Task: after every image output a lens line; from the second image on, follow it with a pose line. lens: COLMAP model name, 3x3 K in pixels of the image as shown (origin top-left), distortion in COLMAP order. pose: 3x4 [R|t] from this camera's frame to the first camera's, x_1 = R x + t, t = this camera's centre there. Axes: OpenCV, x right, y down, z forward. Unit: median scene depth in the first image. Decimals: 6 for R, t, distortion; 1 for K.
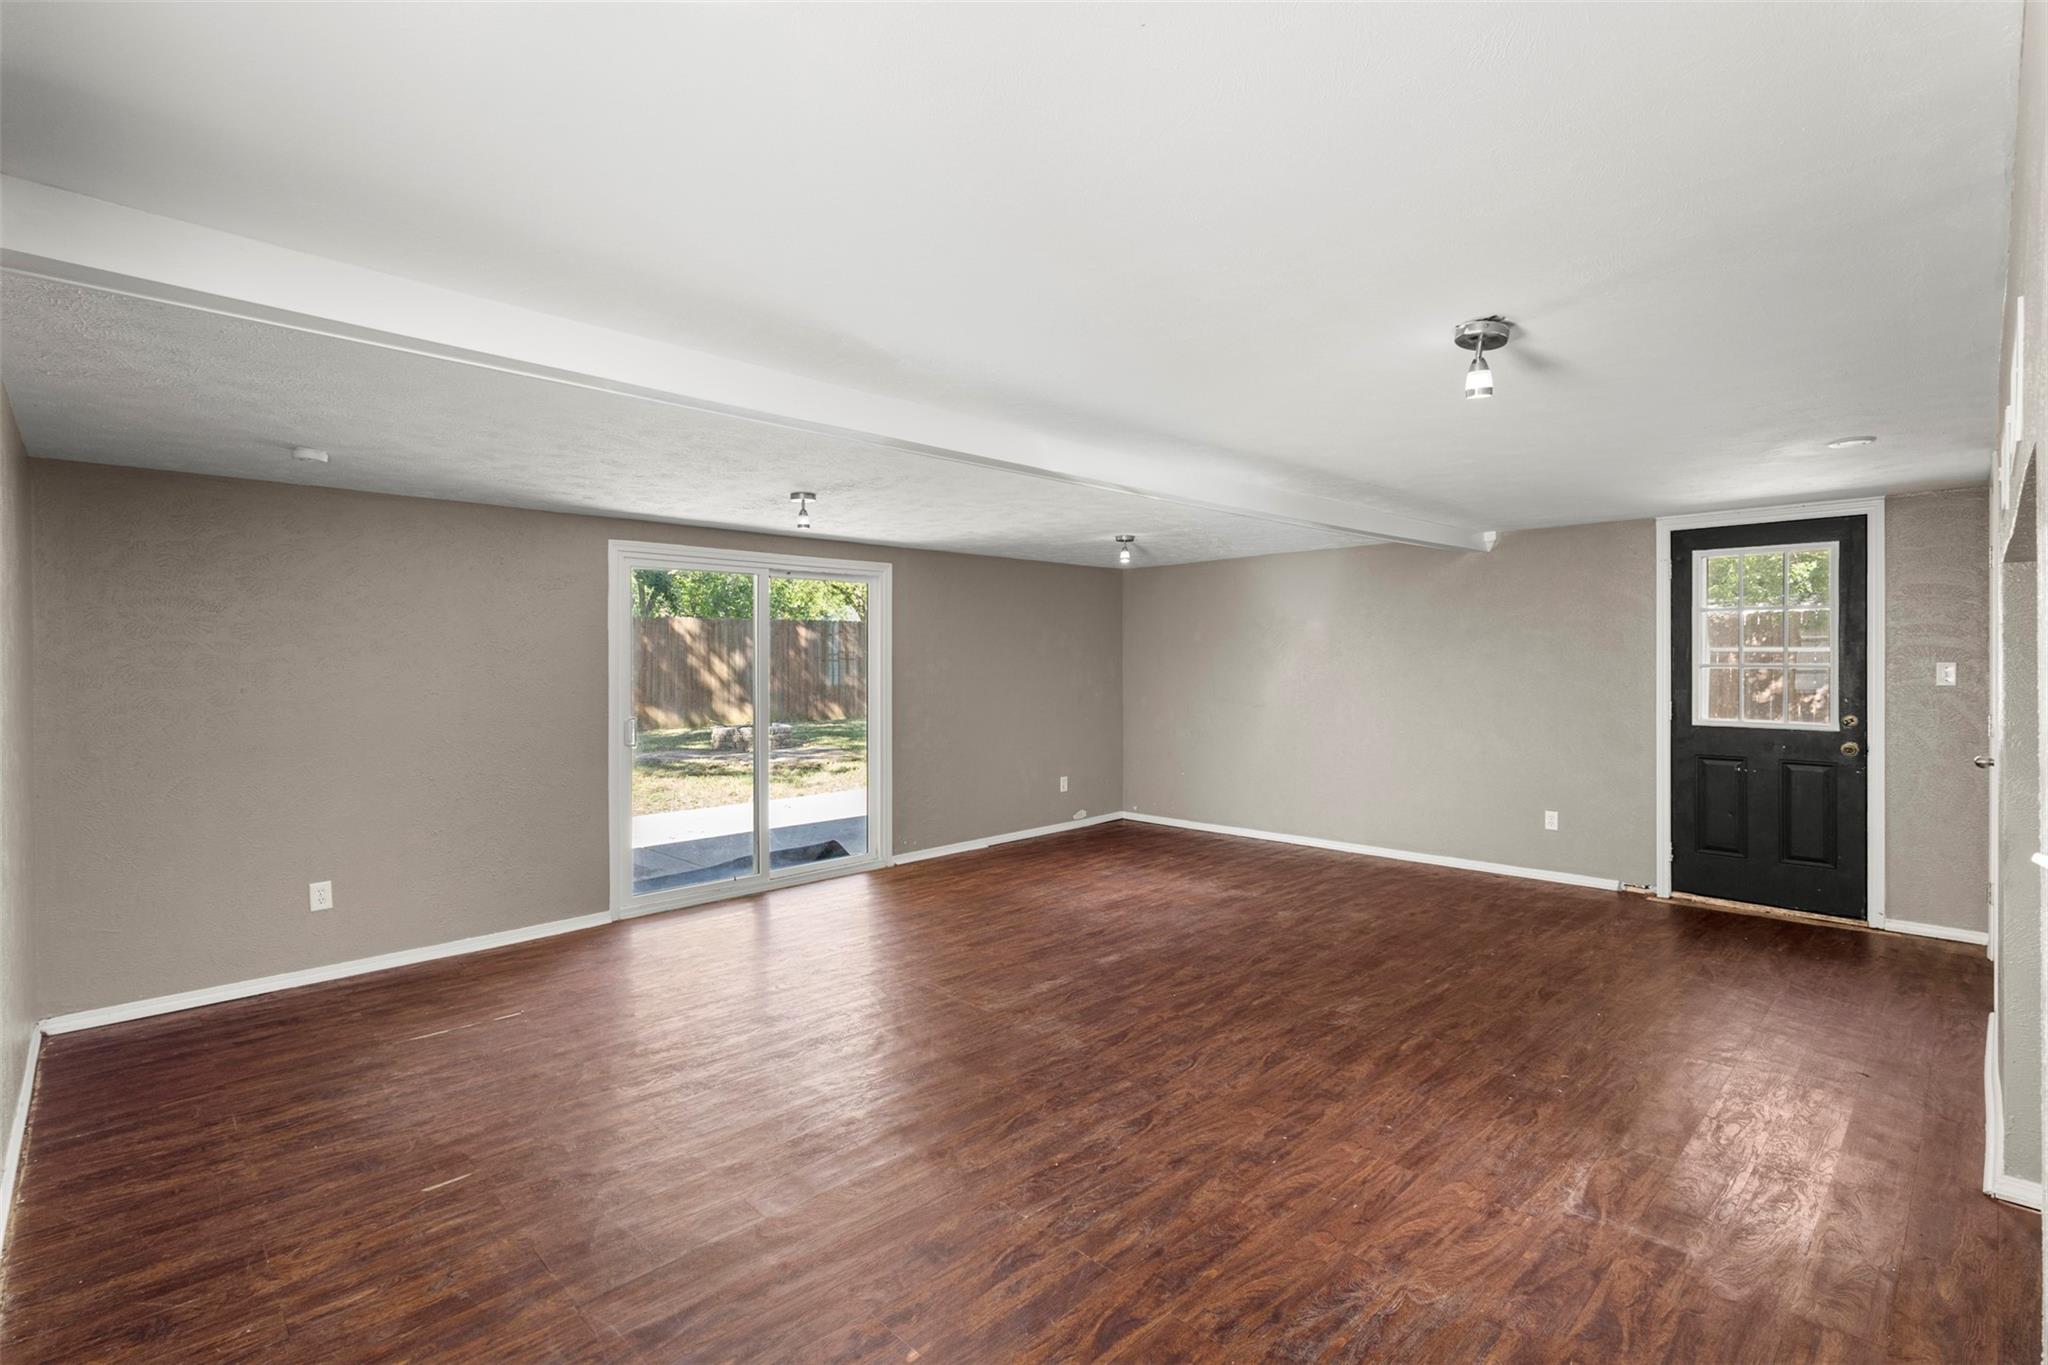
lens RADIAL K [[937.8, 0, 1014.4], [0, 937.8, 679.2], [0, 0, 1]] dist [0.005884, 0.000556]
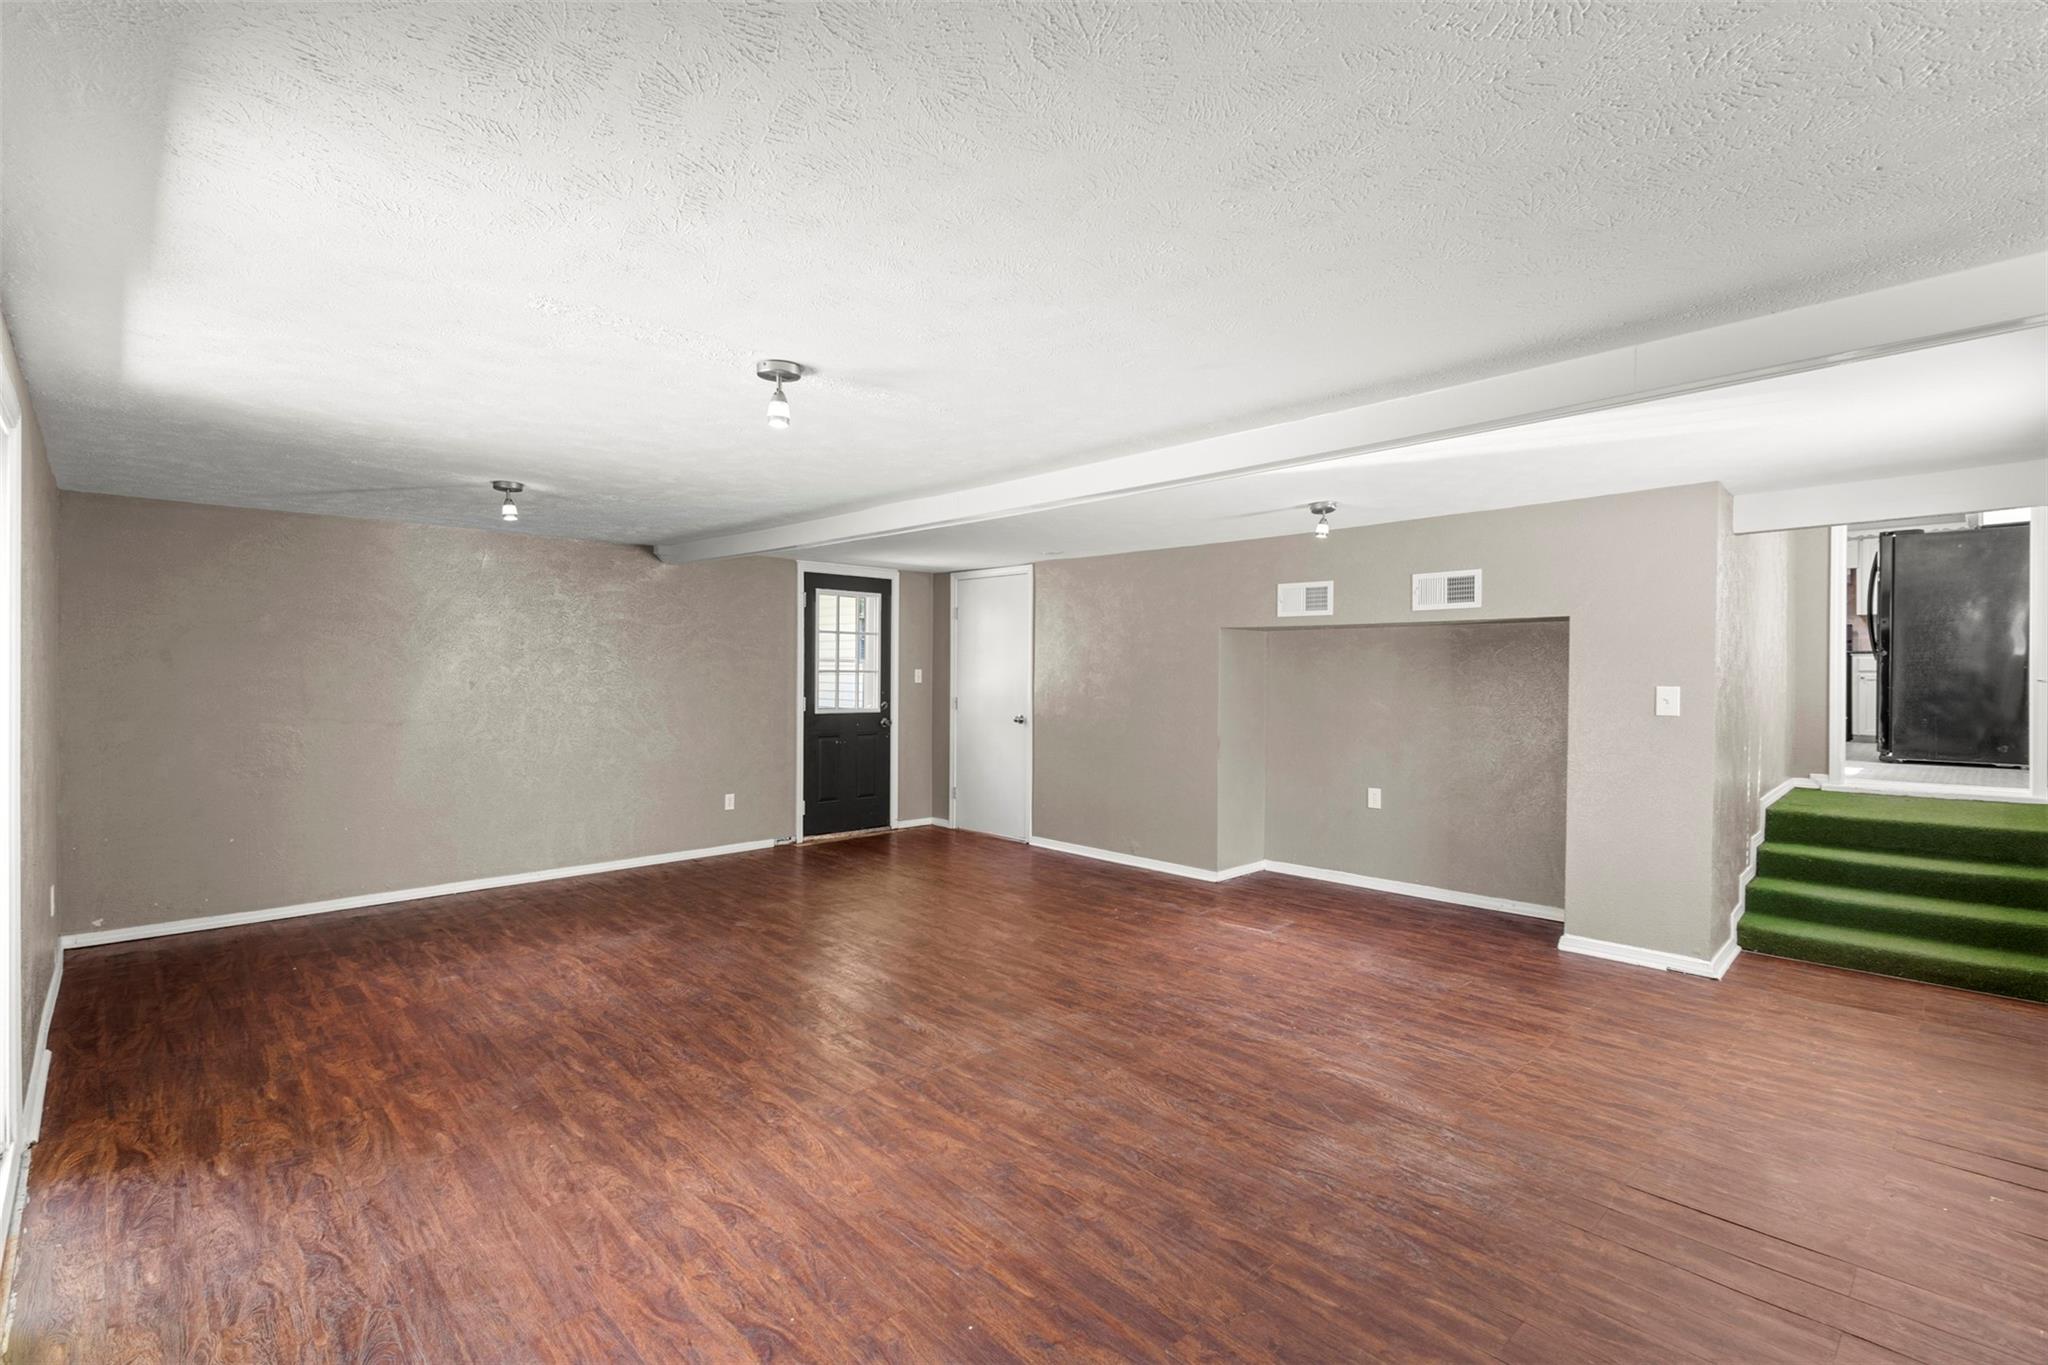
lens RADIAL K [[937.8, 0, 1013.9], [0, 937.8, 674.8], [0, 0, 1]] dist [0.005884, 0.000556]
pose [[0.002862, 0.002989, 0.999991, -1.005664], [0.014840, 0.999885, -0.003031, 0.000434], [-0.999886, 0.014848, 0.002817, 1.060223]]
